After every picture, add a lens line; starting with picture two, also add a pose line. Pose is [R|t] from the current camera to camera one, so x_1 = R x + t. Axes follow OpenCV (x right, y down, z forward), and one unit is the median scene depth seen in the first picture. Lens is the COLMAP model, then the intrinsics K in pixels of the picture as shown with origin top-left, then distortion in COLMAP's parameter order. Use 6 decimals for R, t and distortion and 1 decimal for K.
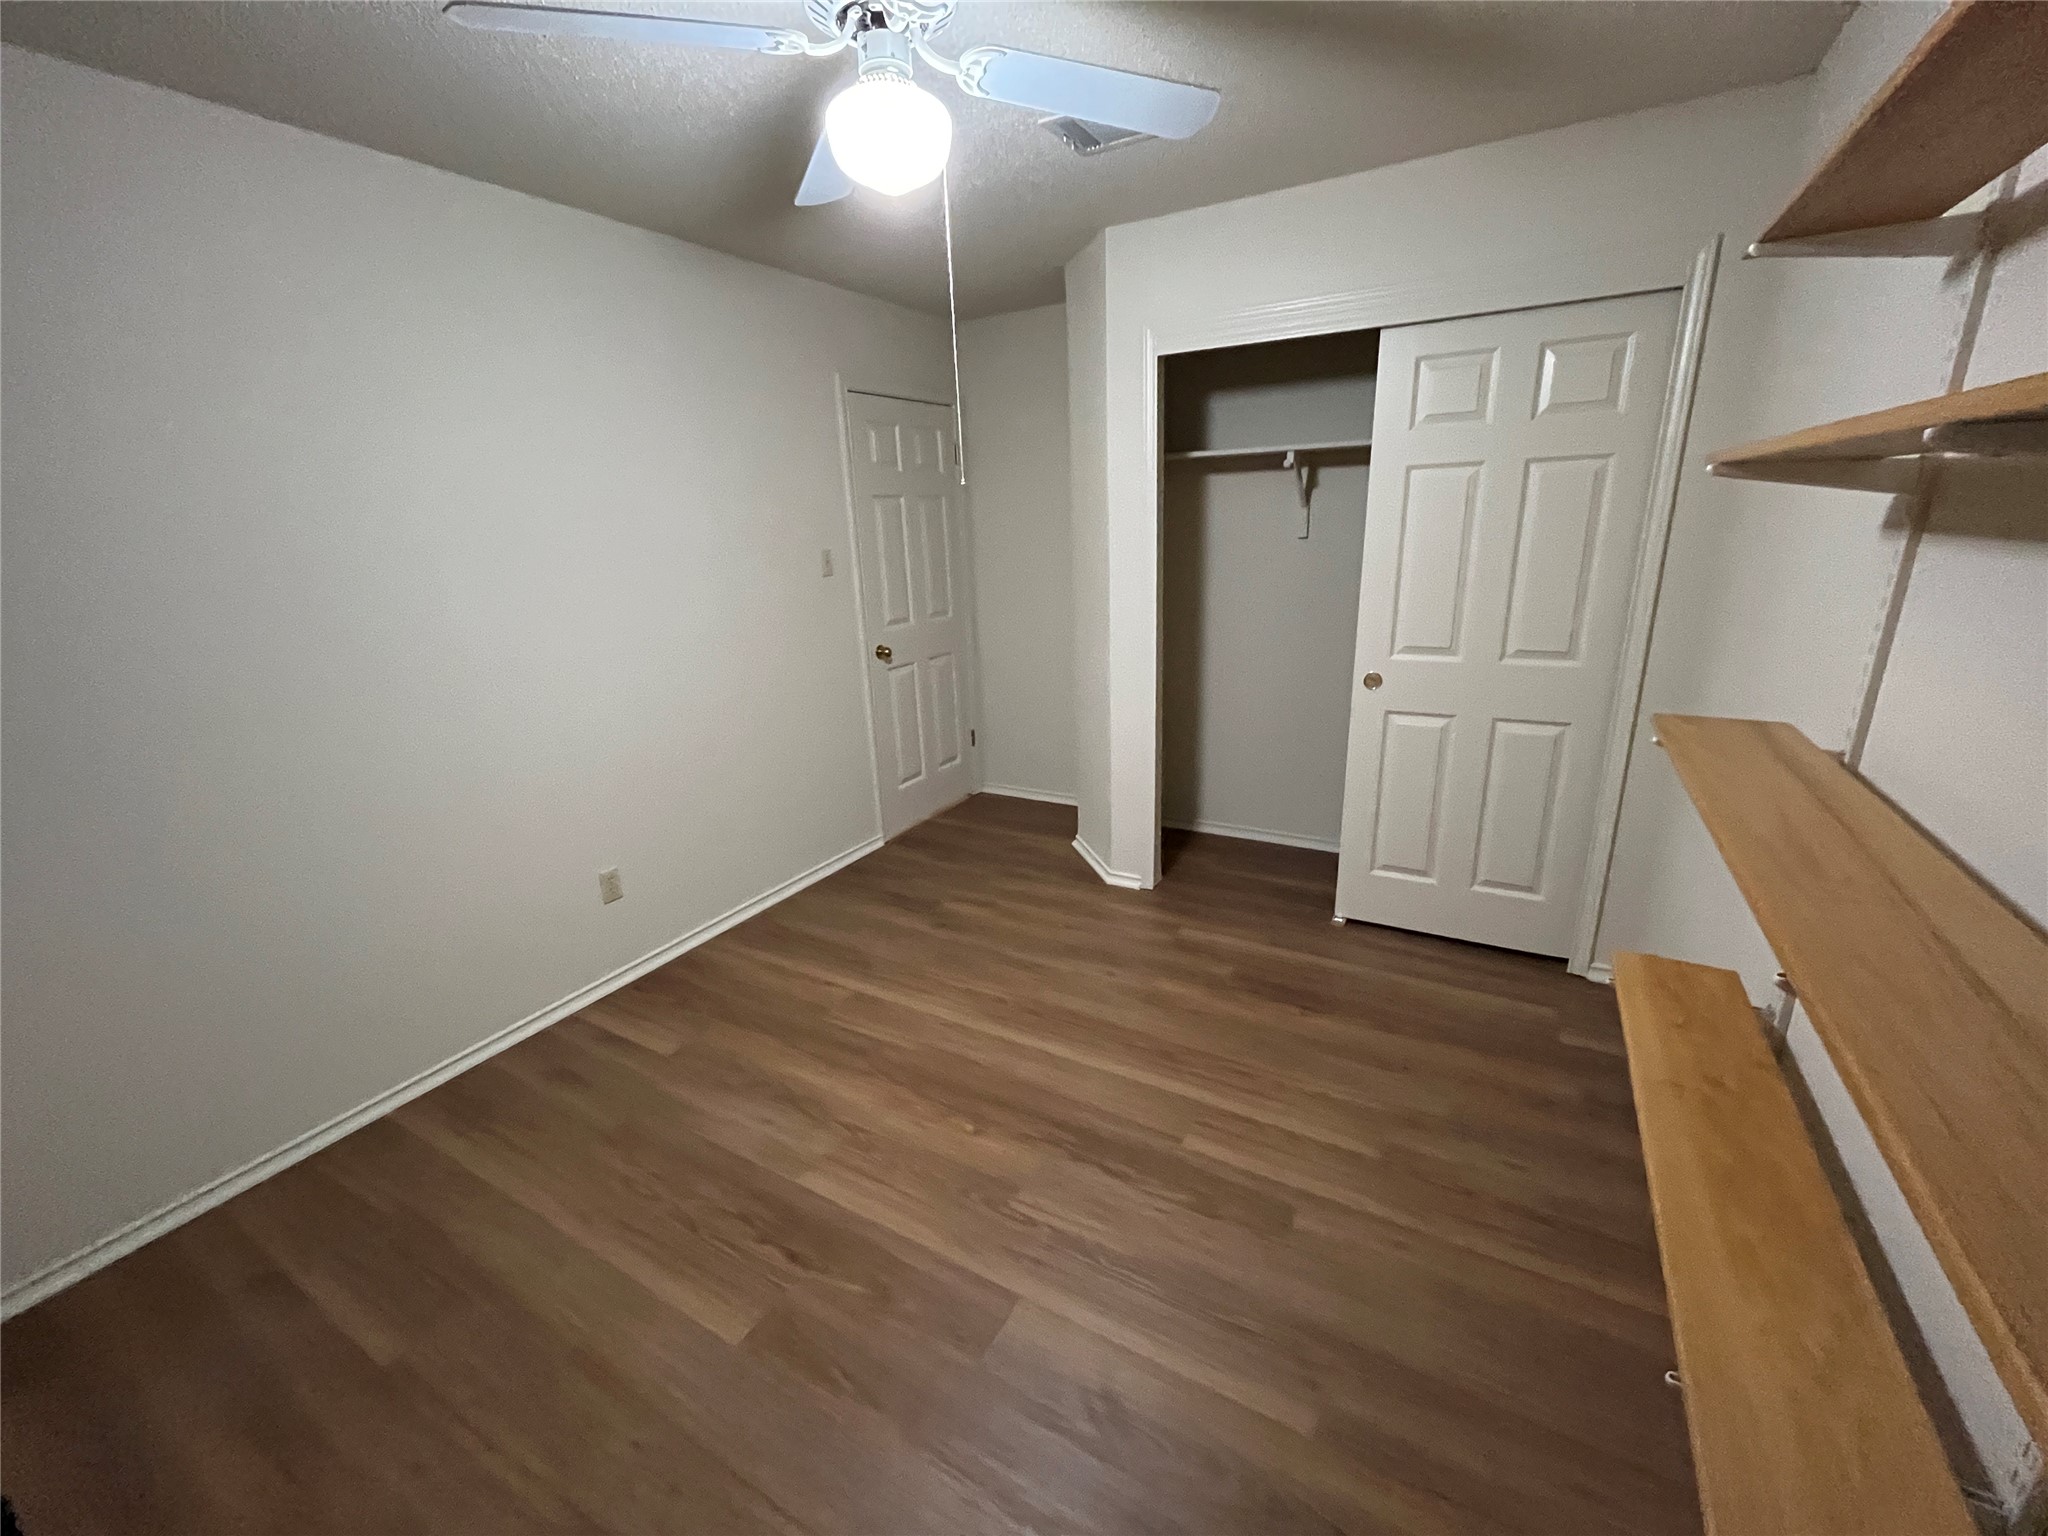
lens RADIAL K [[822.4, 0, 1018.8], [0, 822.4, 763.0], [0, 0, 1]] dist [-0.000734, -0.000165]
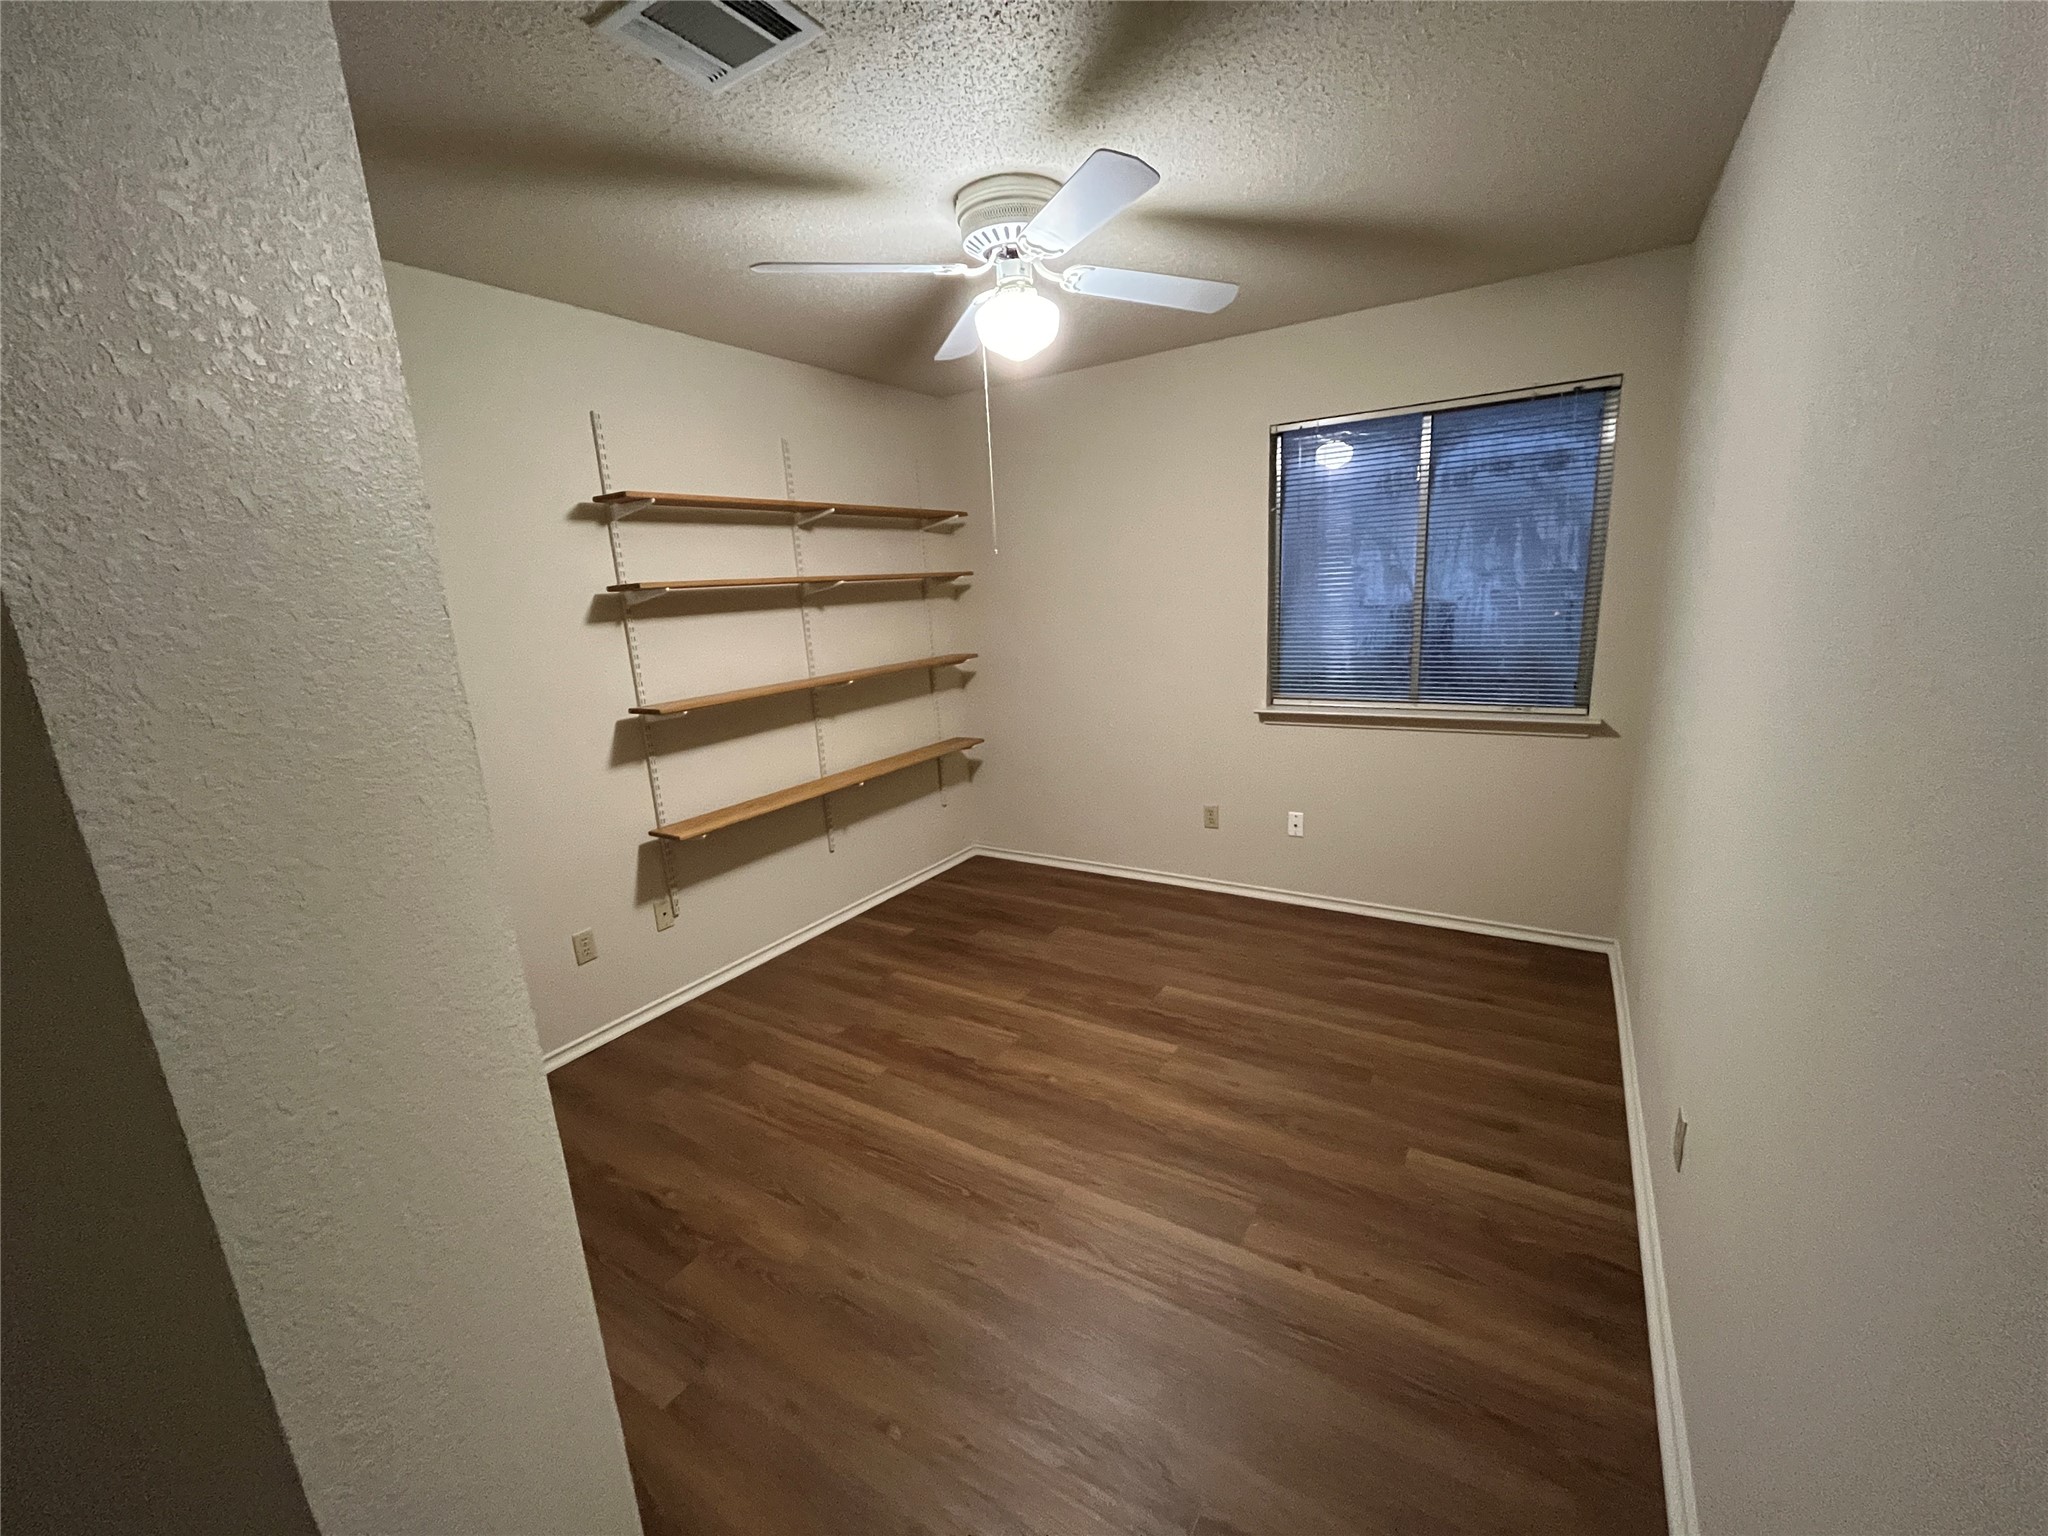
lens RADIAL K [[822.4, 0, 1022.6], [0, 822.4, 770.8], [0, 0, 1]] dist [-0.000734, -0.000165]
pose [[-0.994674, 0.089782, 0.050623, -0.115198], [0.103064, 0.861209, 0.497692, -0.527747], [0.001086, 0.500259, -0.865875, 1.778785]]
